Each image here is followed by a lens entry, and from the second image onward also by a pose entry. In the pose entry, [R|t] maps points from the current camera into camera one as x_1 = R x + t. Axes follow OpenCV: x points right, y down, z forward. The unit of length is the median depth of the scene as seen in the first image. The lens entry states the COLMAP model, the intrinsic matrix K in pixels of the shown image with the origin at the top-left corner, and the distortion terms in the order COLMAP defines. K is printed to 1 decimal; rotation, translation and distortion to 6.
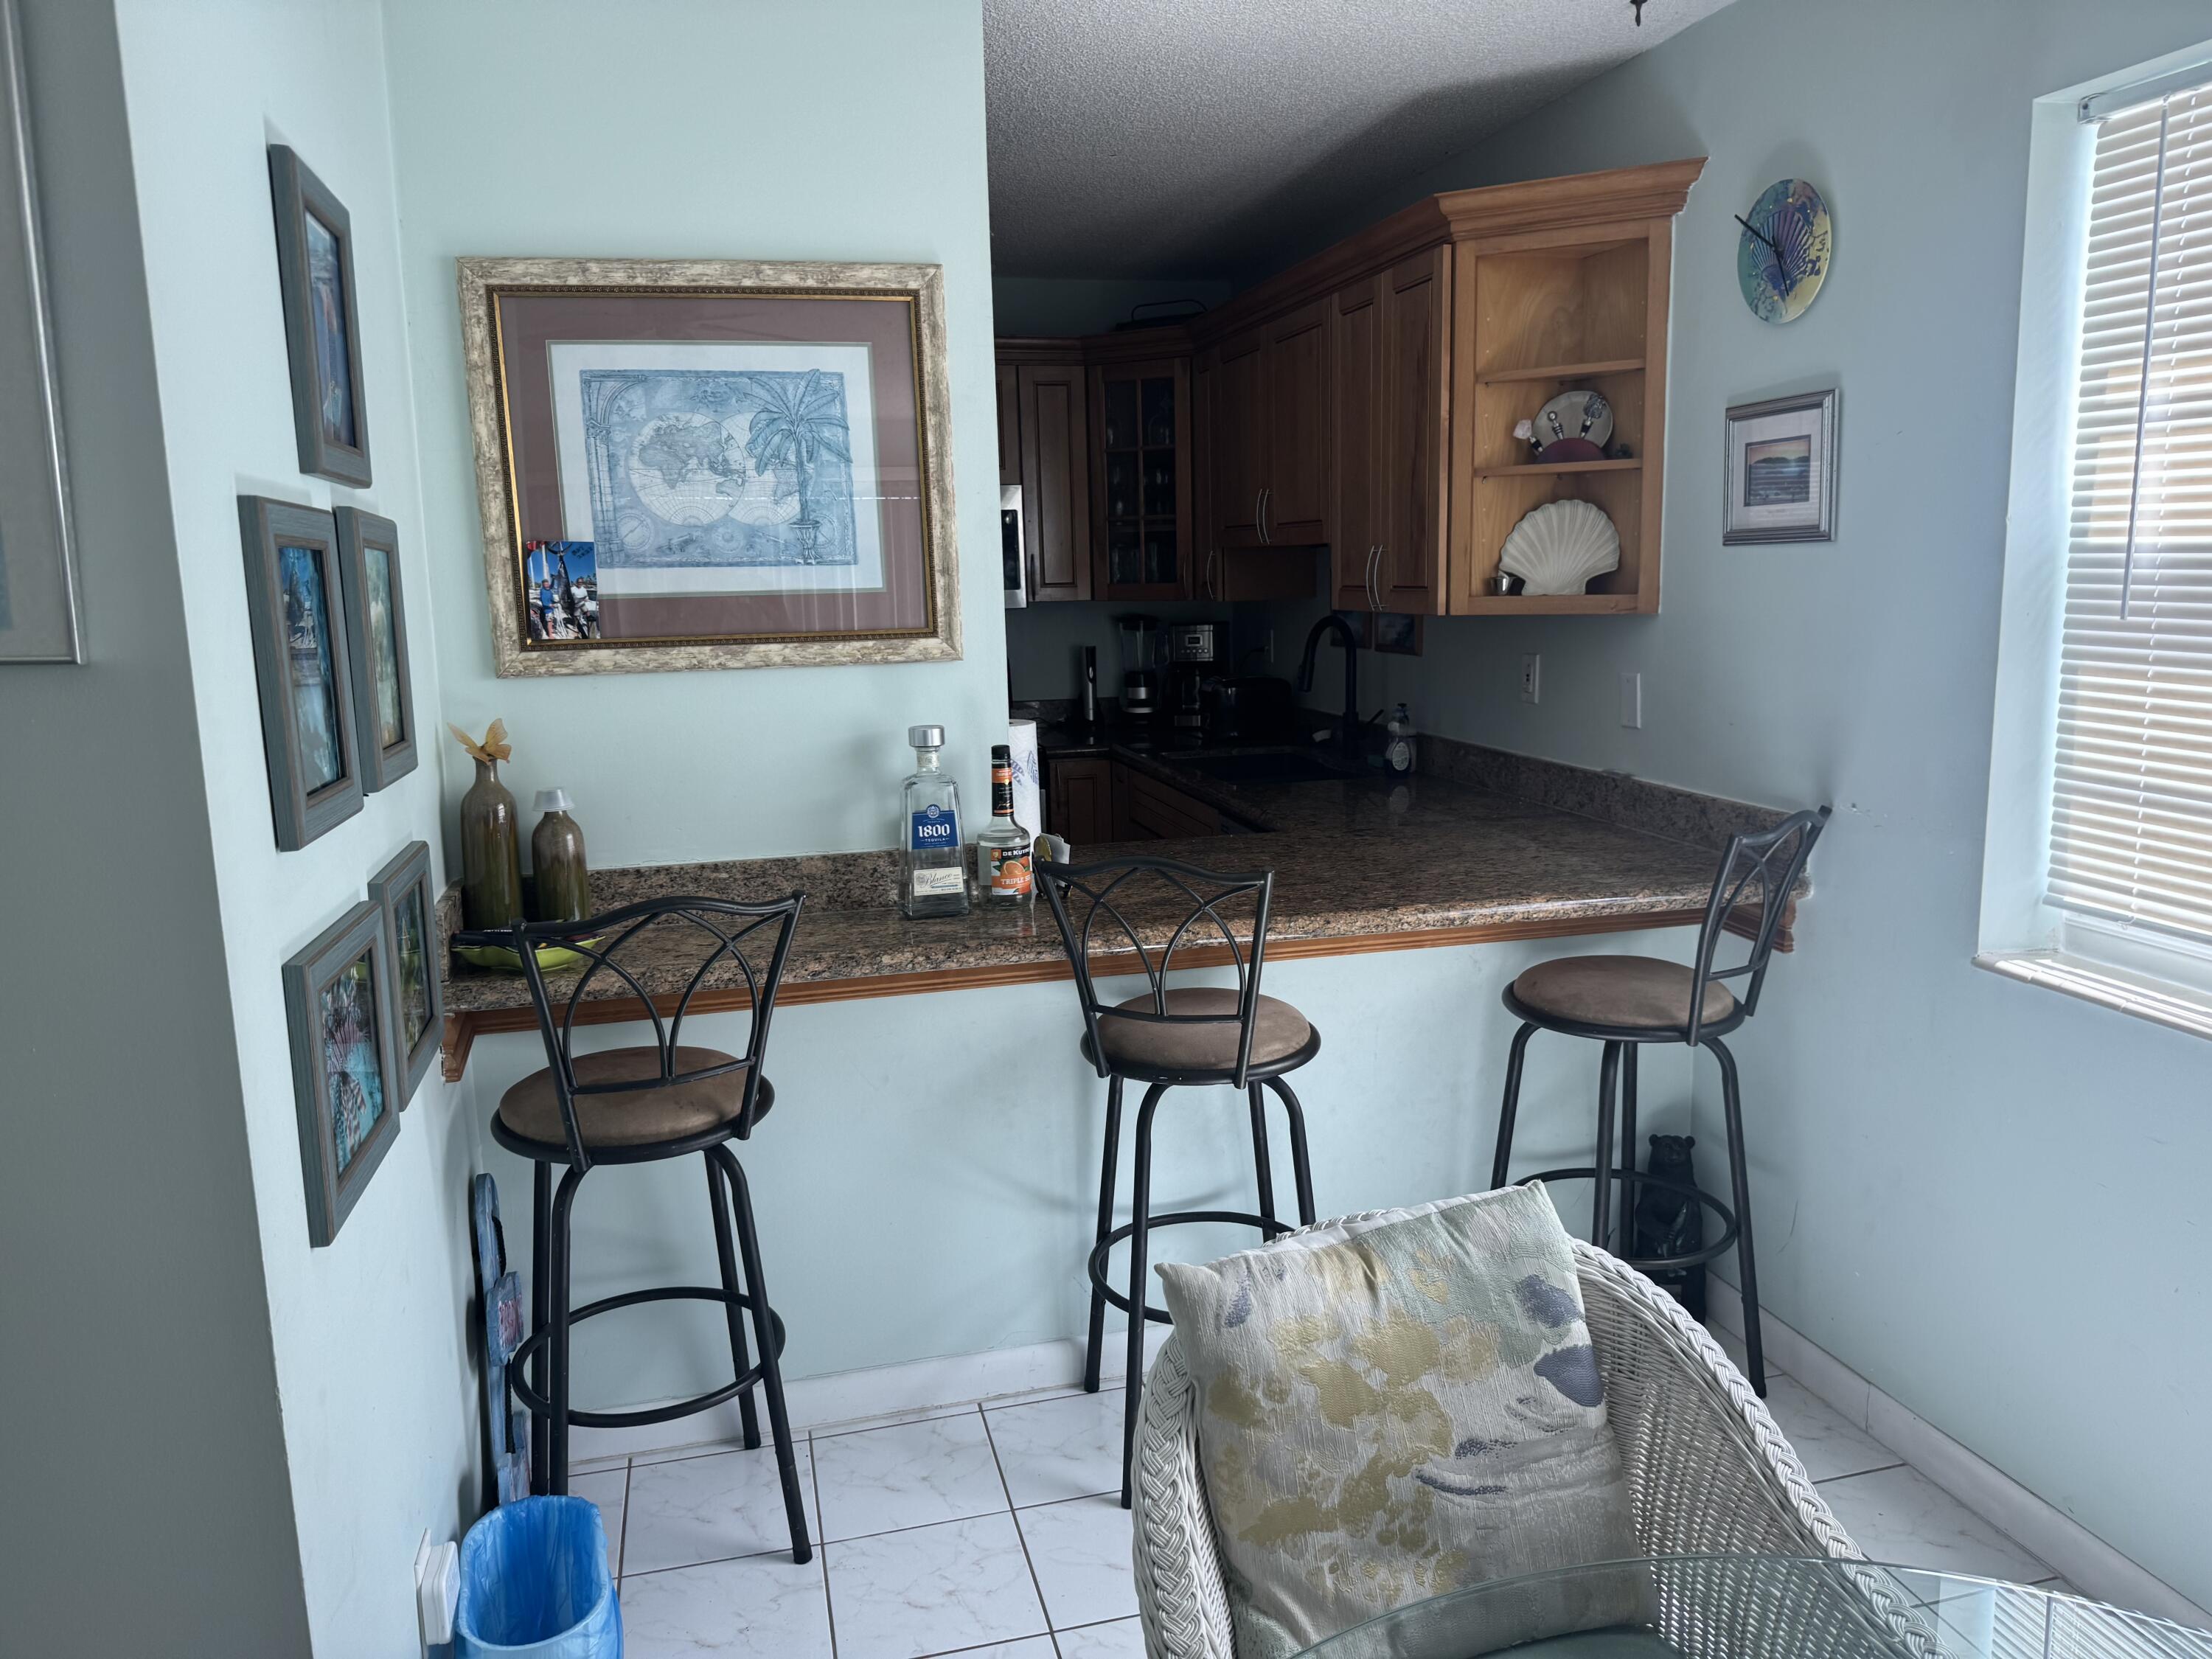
lens RADIAL K [[1565.1, 0, 1109.7], [0, 1565.1, 816.6], [0, 0, 1]] dist [0.005288, -0.014887]
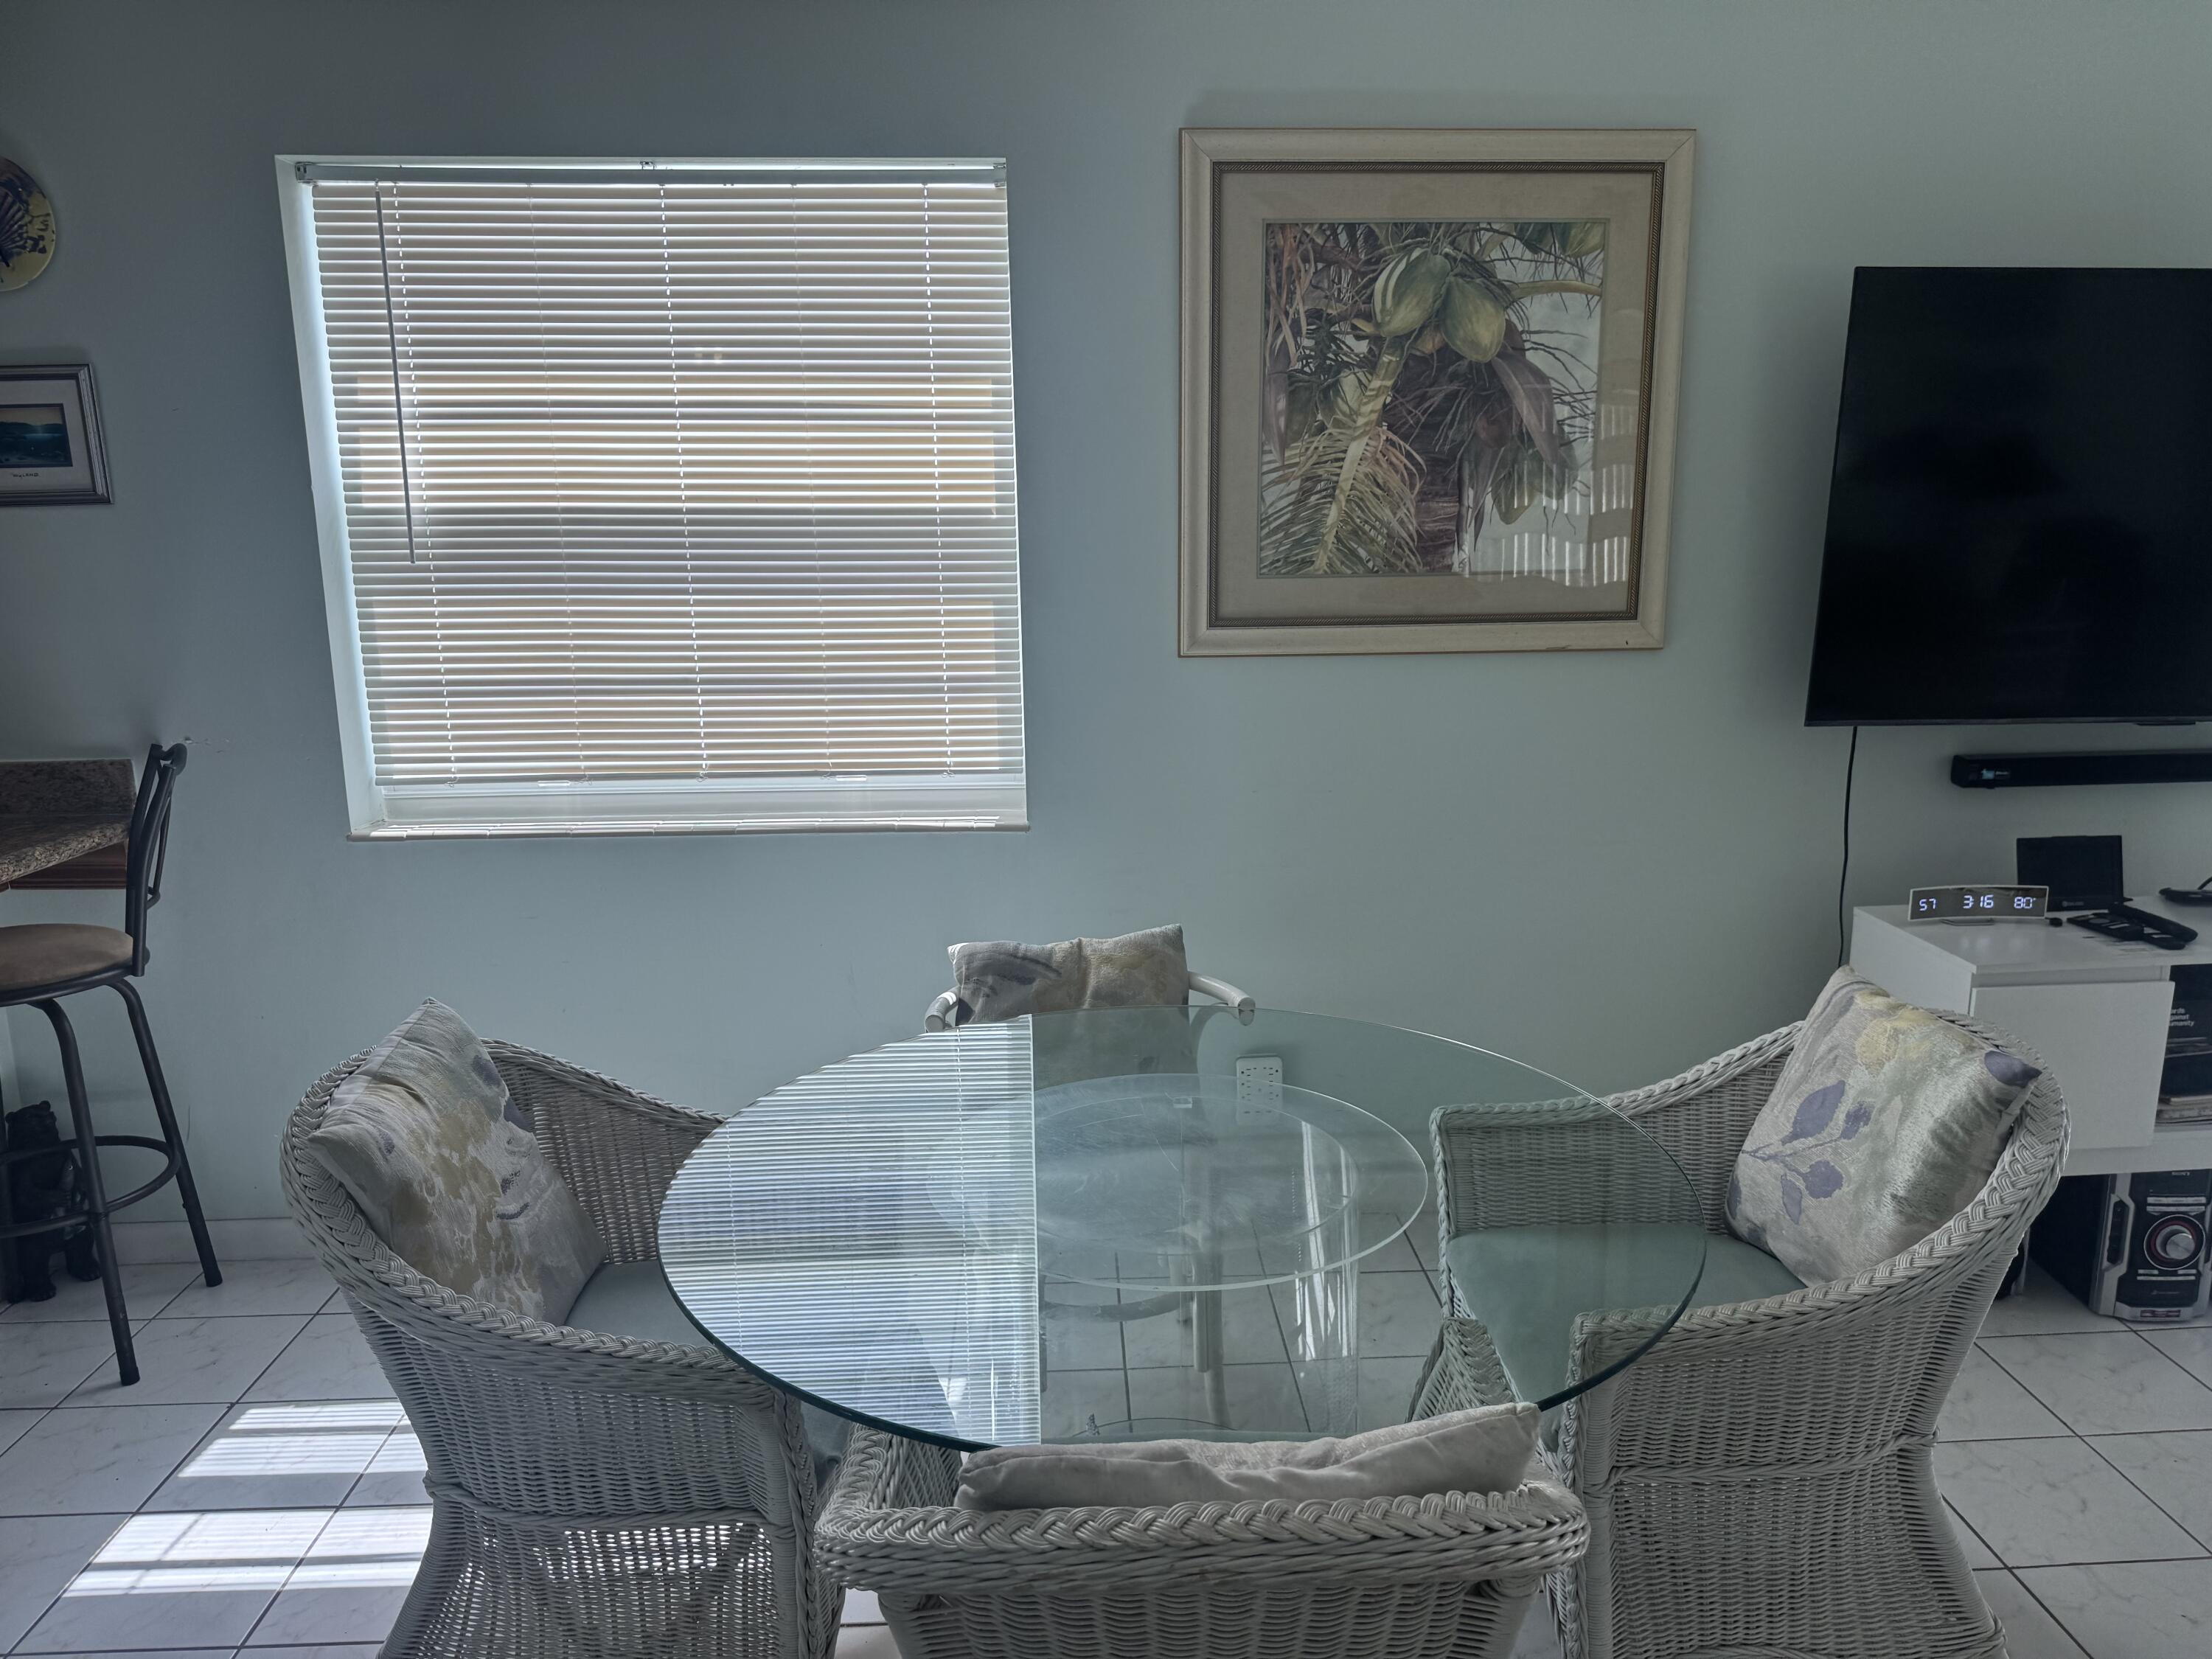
lens RADIAL K [[1565.1, 0, 1121.9], [0, 1565.1, 835.7], [0, 0, 1]] dist [0.005288, -0.014887]
pose [[0.196650, -0.175570, 0.964626, -0.576589], [0.166236, 0.975563, 0.143672, 0.013047], [-0.966279, 0.132102, 0.221031, 0.120868]]
